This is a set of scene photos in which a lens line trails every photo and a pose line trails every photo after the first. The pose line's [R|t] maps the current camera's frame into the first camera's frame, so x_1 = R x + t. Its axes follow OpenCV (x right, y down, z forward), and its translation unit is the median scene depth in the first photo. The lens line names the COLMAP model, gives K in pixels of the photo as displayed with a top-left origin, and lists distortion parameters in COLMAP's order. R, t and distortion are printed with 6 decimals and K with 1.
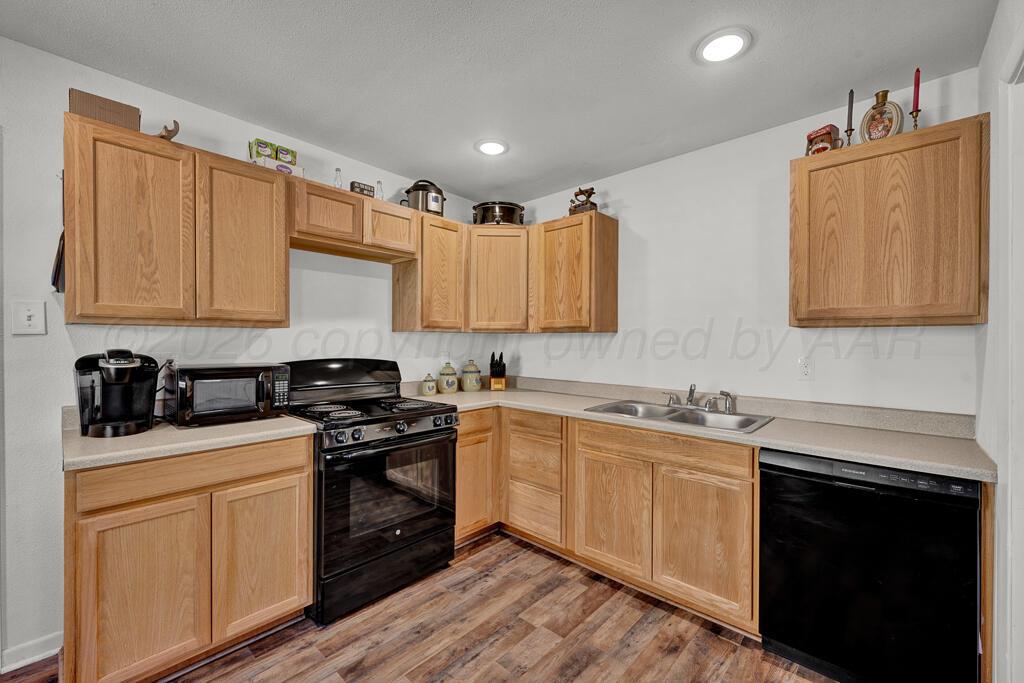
lens RADIAL K [[421.0, 0, 511.3], [0, 421.0, 342.4], [0, 0, 1]] dist [0.015747, -0.000722]
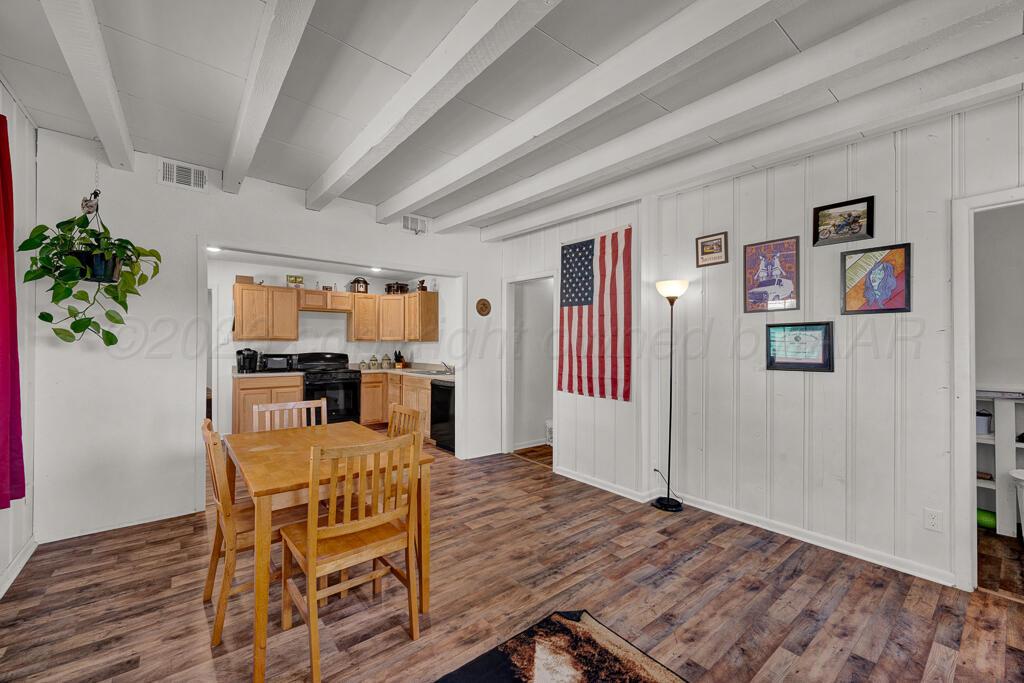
lens RADIAL K [[406.9, 0, 521.8], [0, 406.9, 349.2], [0, 0, 1]] dist [-0.002039, 0.001309]
pose [[0.990494, -0.004518, -0.137481, 1.330502], [0.004803, 0.999987, 0.001748, 0.021473], [0.137472, -0.002392, 0.990503, -1.499926]]
